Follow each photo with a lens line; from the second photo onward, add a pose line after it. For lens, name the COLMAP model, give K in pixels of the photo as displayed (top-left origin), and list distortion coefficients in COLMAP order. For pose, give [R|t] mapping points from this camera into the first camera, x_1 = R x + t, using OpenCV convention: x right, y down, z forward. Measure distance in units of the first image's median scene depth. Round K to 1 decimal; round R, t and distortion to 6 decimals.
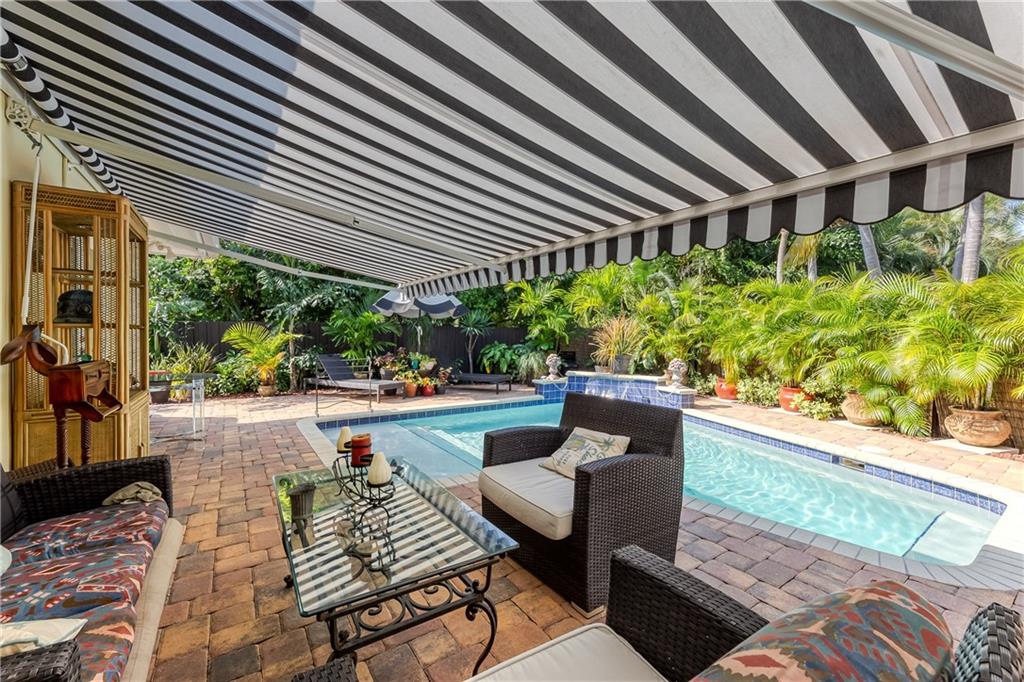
lens RADIAL K [[409.2, 0, 503.7], [0, 409.2, 339.0], [0, 0, 1]] dist [-0.001589, -0.000659]
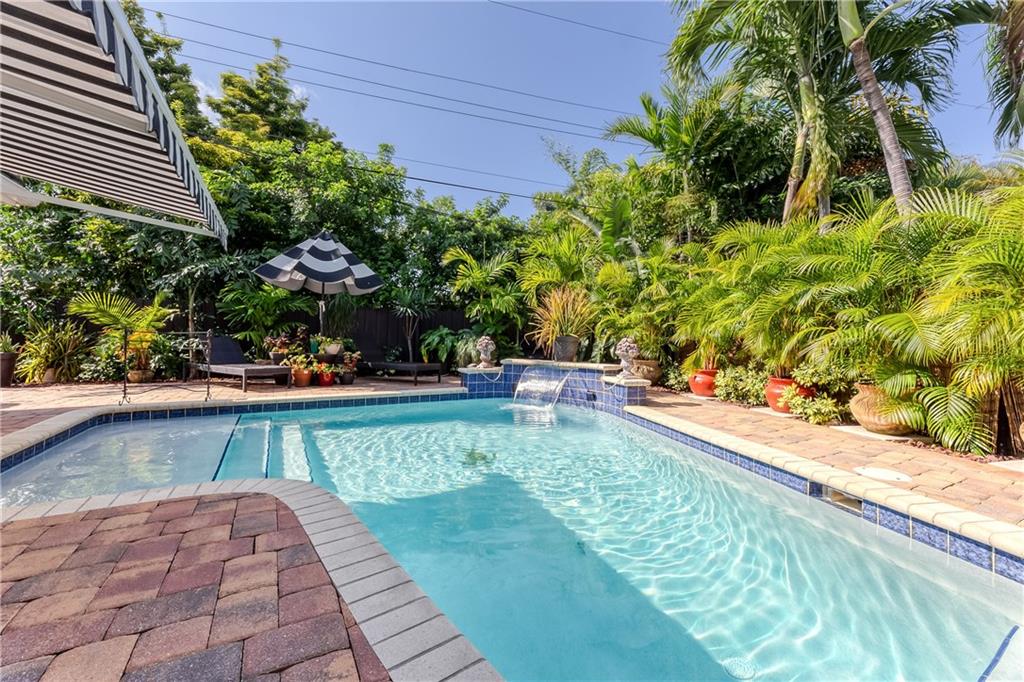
lens RADIAL K [[409.2, 0, 503.7], [0, 409.2, 339.0], [0, 0, 1]] dist [-0.001589, -0.000659]
pose [[0.996781, 0.006111, -0.079934, 0.252169], [-0.006726, 0.999950, -0.007425, 0.053504], [0.079885, 0.007939, 0.996772, 0.232467]]
